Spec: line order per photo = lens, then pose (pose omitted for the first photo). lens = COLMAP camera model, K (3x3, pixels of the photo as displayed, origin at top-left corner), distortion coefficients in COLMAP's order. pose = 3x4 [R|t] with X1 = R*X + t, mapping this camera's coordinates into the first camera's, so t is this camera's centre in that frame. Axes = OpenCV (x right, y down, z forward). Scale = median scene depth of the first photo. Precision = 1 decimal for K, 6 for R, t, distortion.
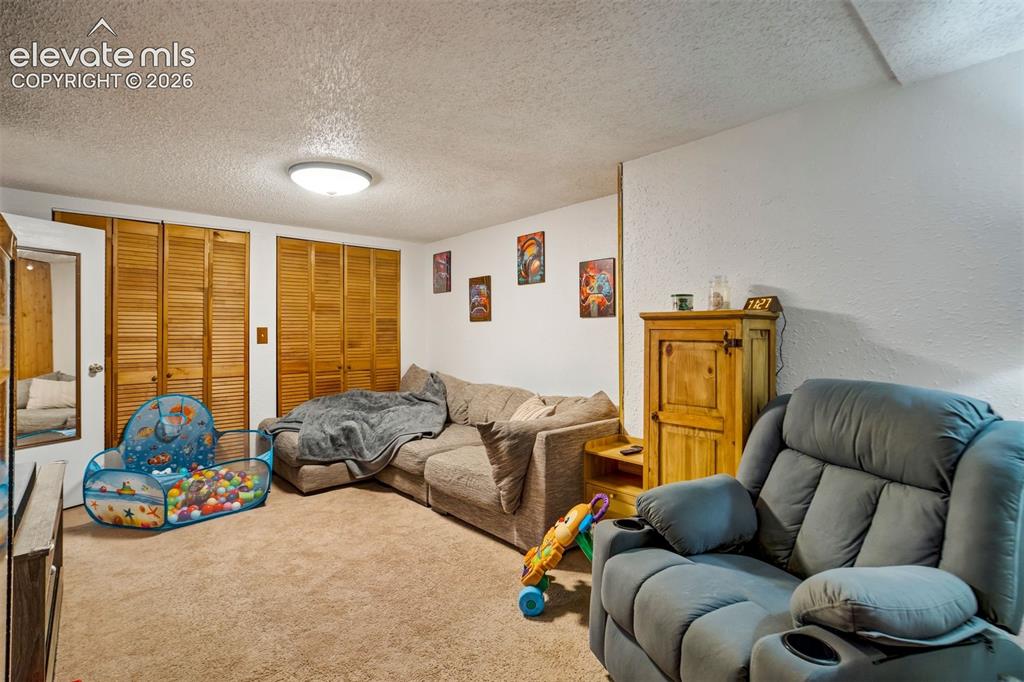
lens RADIAL K [[490.2, 0, 519.1], [0, 490.2, 330.0], [0, 0, 1]] dist [-0.042380, 0.020399]
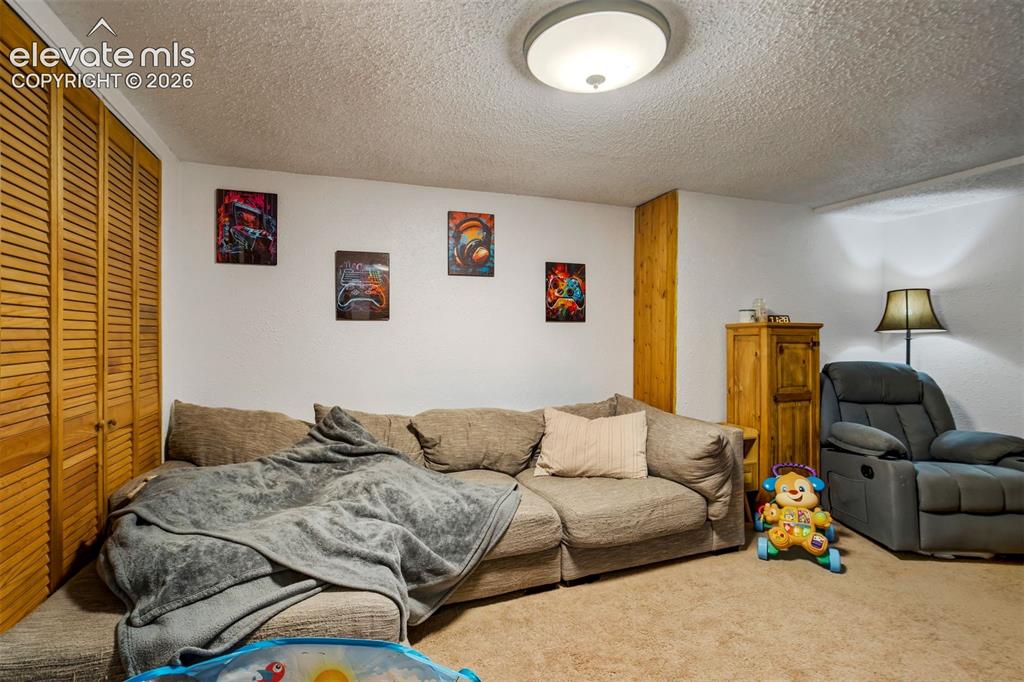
lens RADIAL K [[490.2, 0, 519.1], [0, 490.2, 330.0], [0, 0, 1]] dist [-0.042380, 0.020399]
pose [[0.362203, 0.017242, 0.931940, -0.768542], [-0.006021, 0.999851, -0.016158, 0.006714], [-0.932080, 0.000241, 0.362253, 0.717823]]
